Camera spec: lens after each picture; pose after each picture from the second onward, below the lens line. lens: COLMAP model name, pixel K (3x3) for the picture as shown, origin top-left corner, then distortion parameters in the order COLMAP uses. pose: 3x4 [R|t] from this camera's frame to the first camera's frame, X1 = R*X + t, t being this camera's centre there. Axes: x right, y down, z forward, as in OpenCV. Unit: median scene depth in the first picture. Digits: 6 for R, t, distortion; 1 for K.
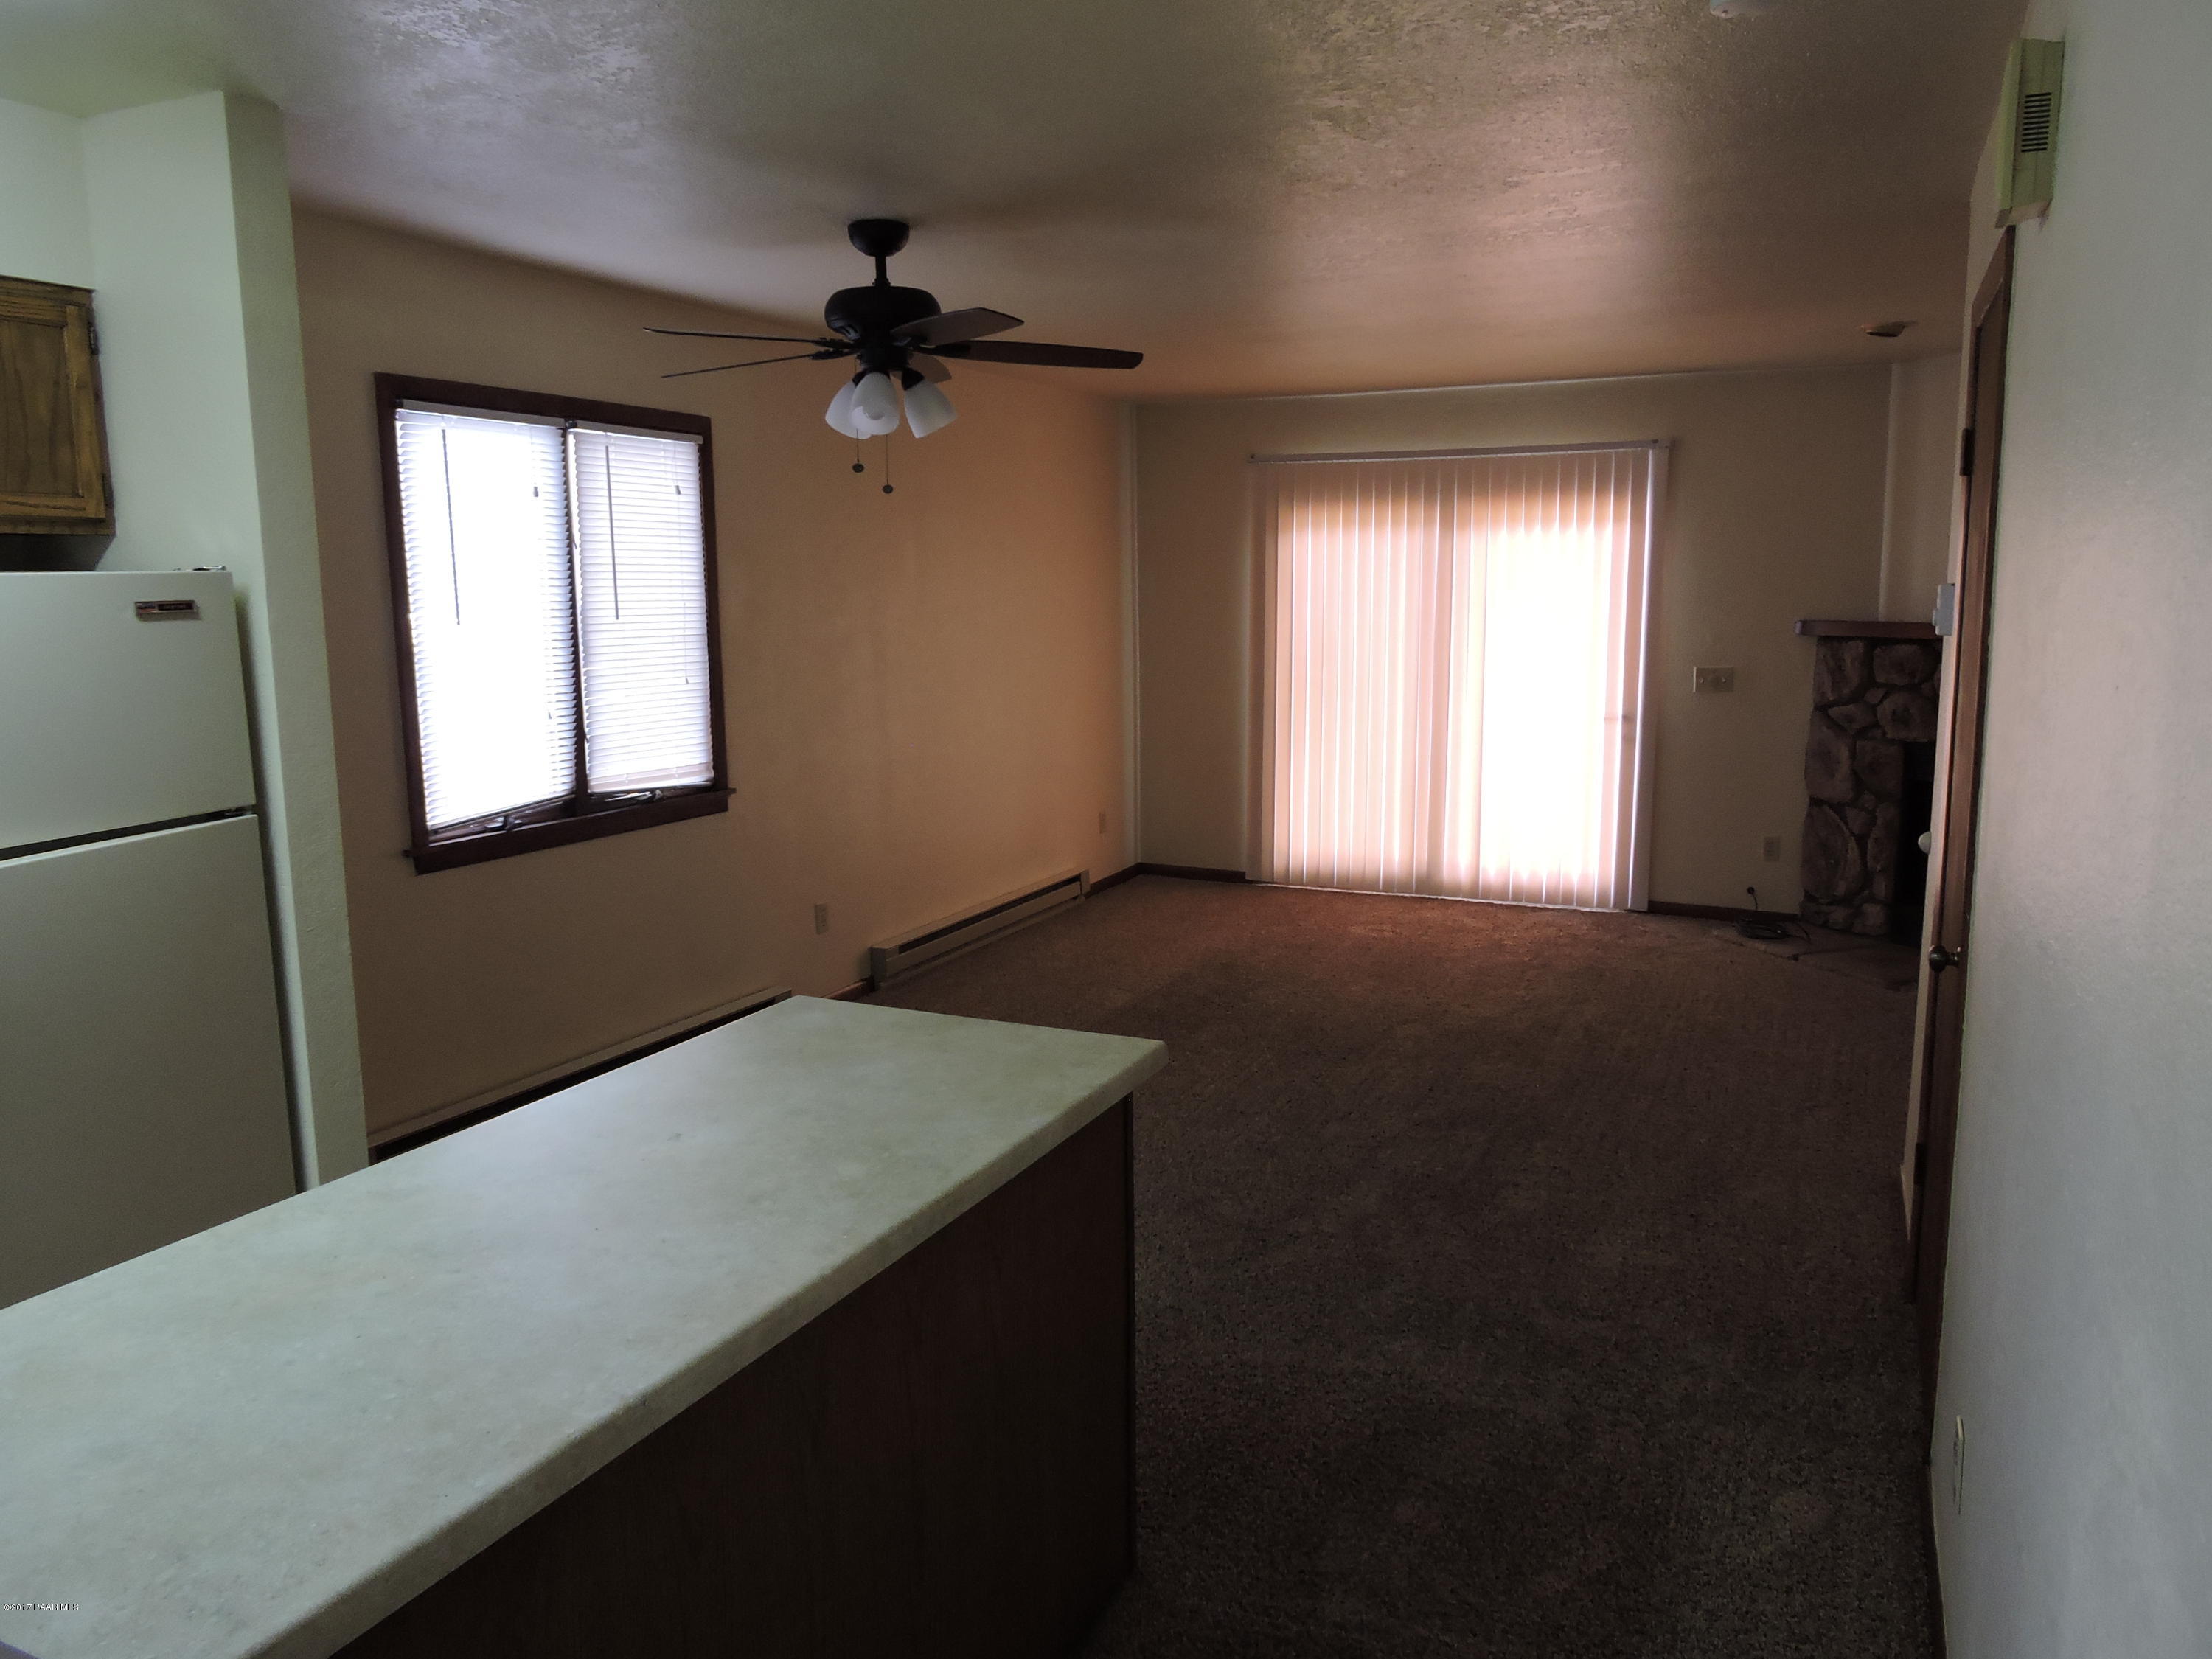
lens RADIAL K [[1580.2, 0, 1108.7], [0, 1580.2, 835.2], [0, 0, 1]] dist [-0.004702, 0.000564]
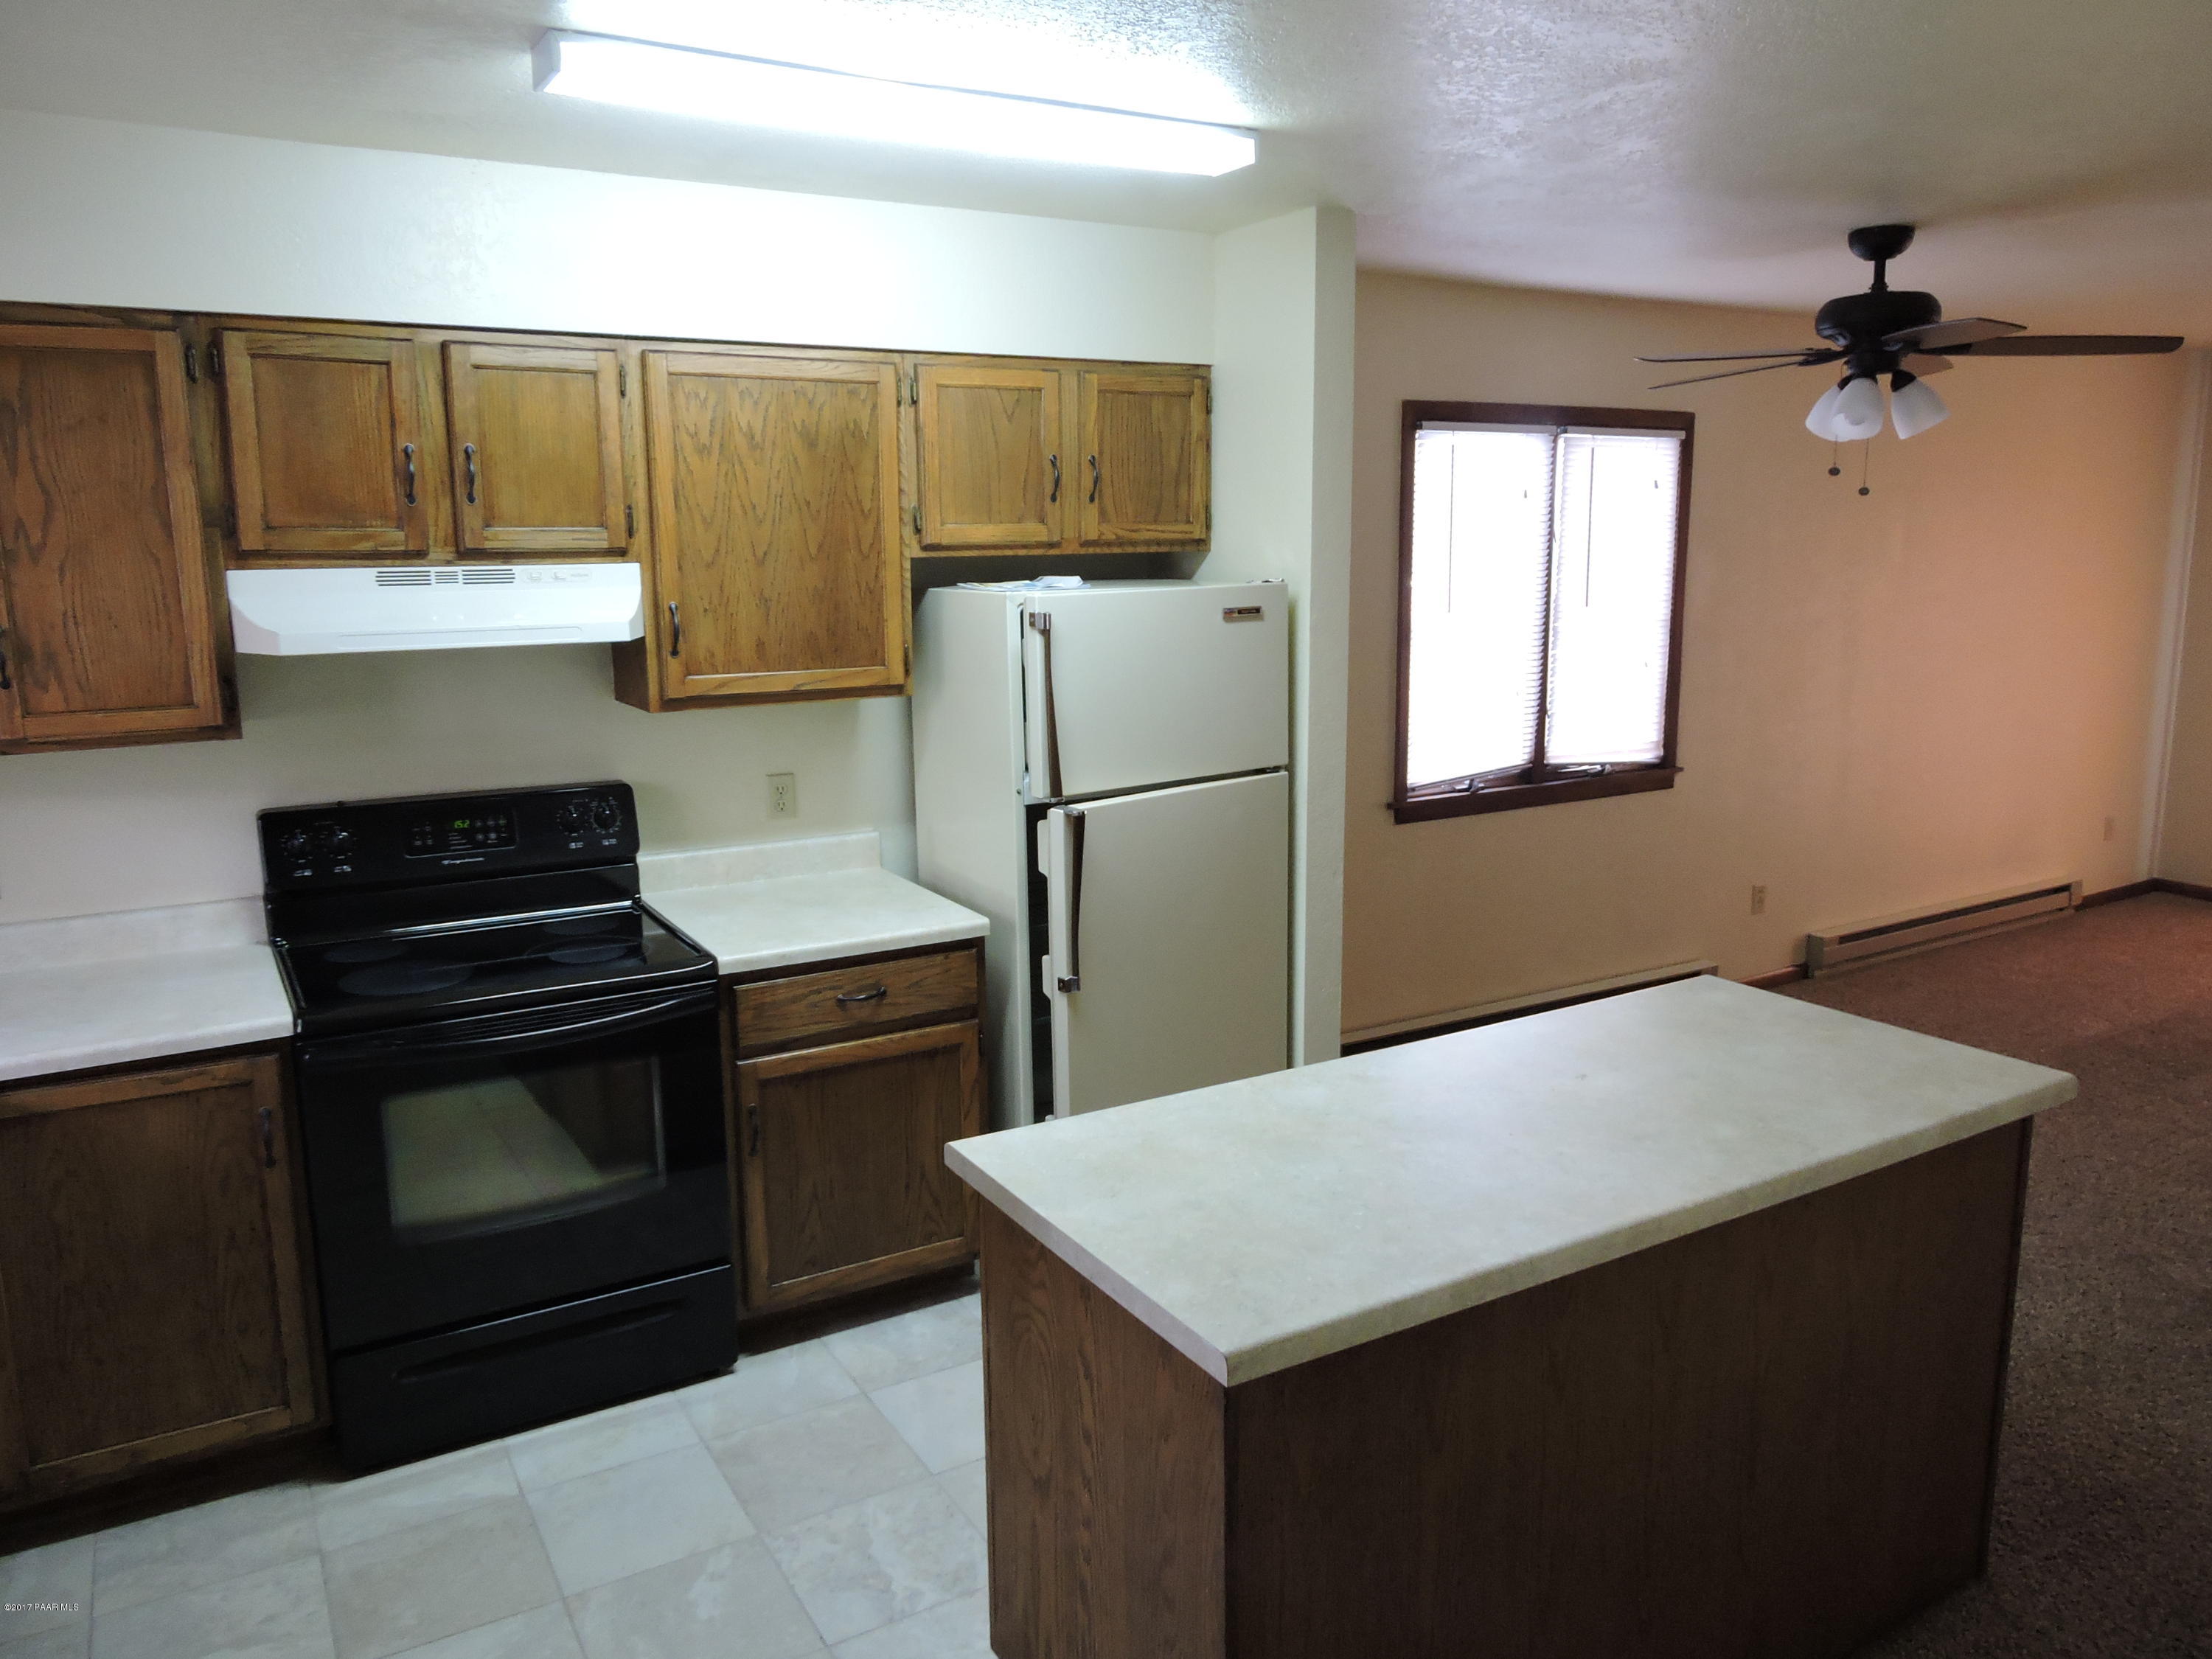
lens RADIAL K [[1580.2, 0, 1108.7], [0, 1580.2, 835.2], [0, 0, 1]] dist [-0.004702, 0.000564]
pose [[0.828893, 0.102582, -0.549921, 0.036083], [-0.084678, 0.994723, 0.057921, -0.016554], [0.552961, -0.001444, 0.833206, -0.105442]]
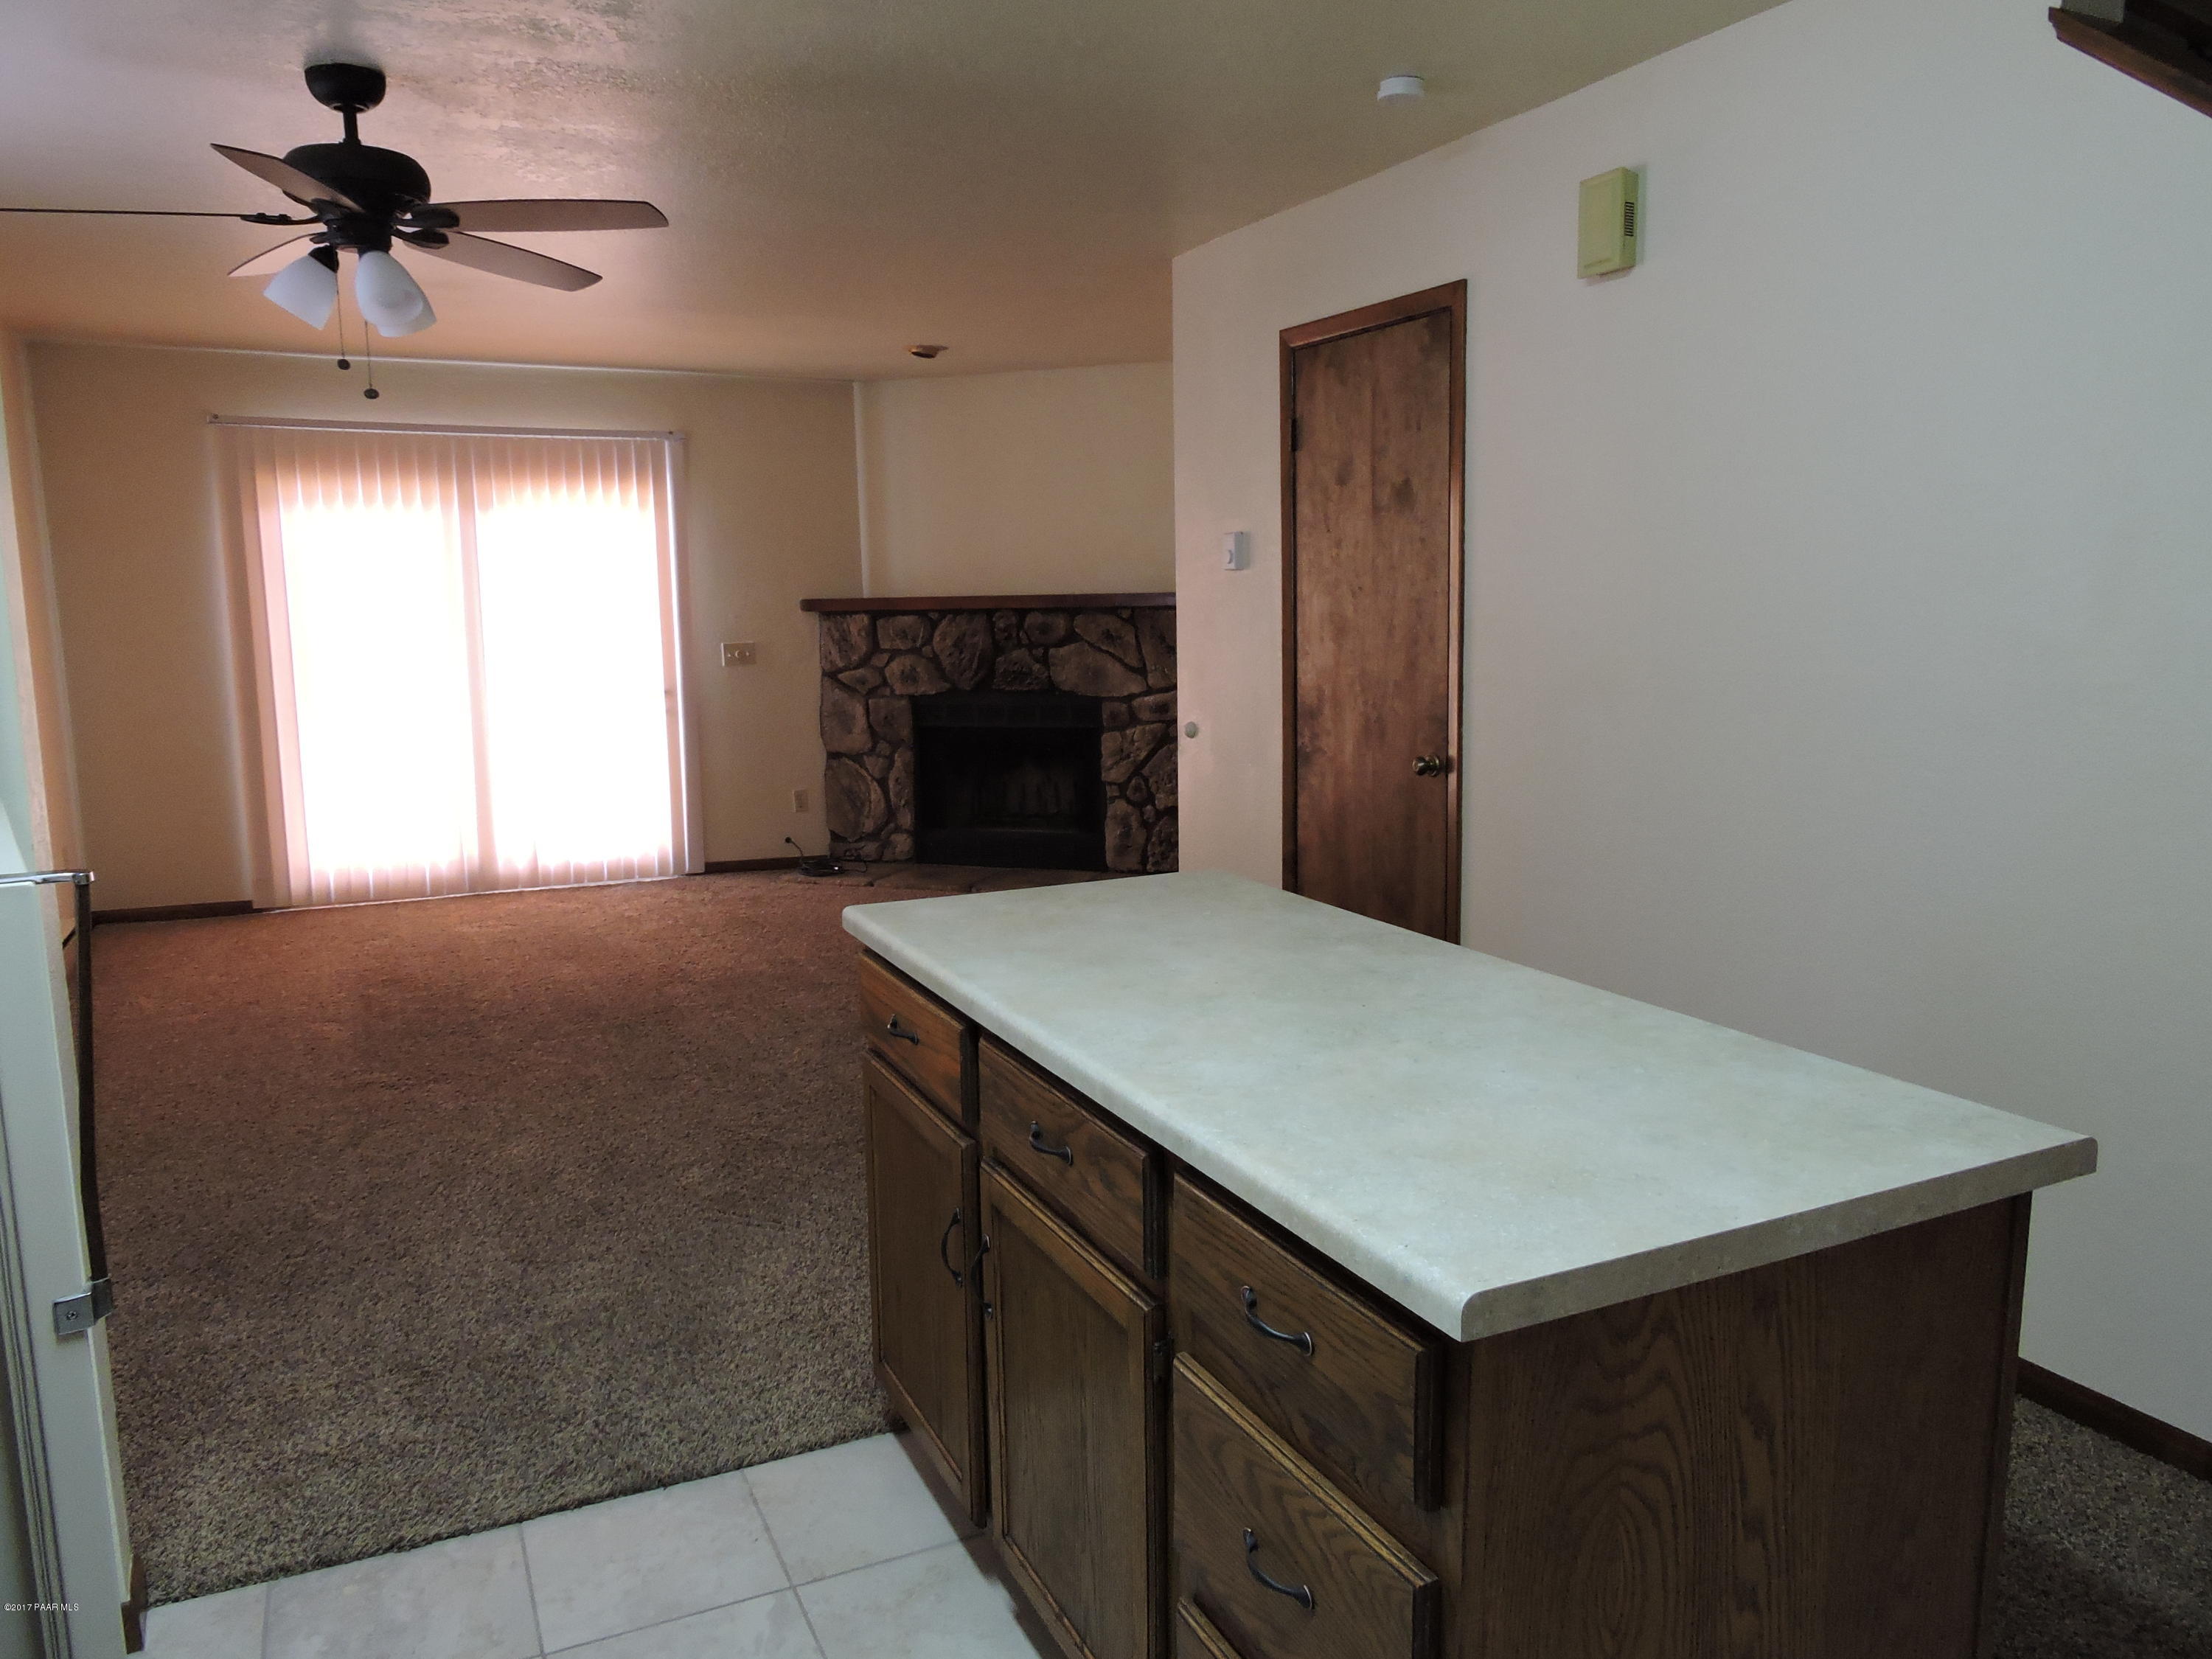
lens RADIAL K [[1580.2, 0, 1108.7], [0, 1580.2, 835.2], [0, 0, 1]] dist [-0.004702, 0.000564]
pose [[0.632897, -0.113682, 0.765844, -0.527154], [0.129254, 0.990794, 0.040258, 0.026879], [-0.763371, 0.073509, 0.641765, 0.177236]]
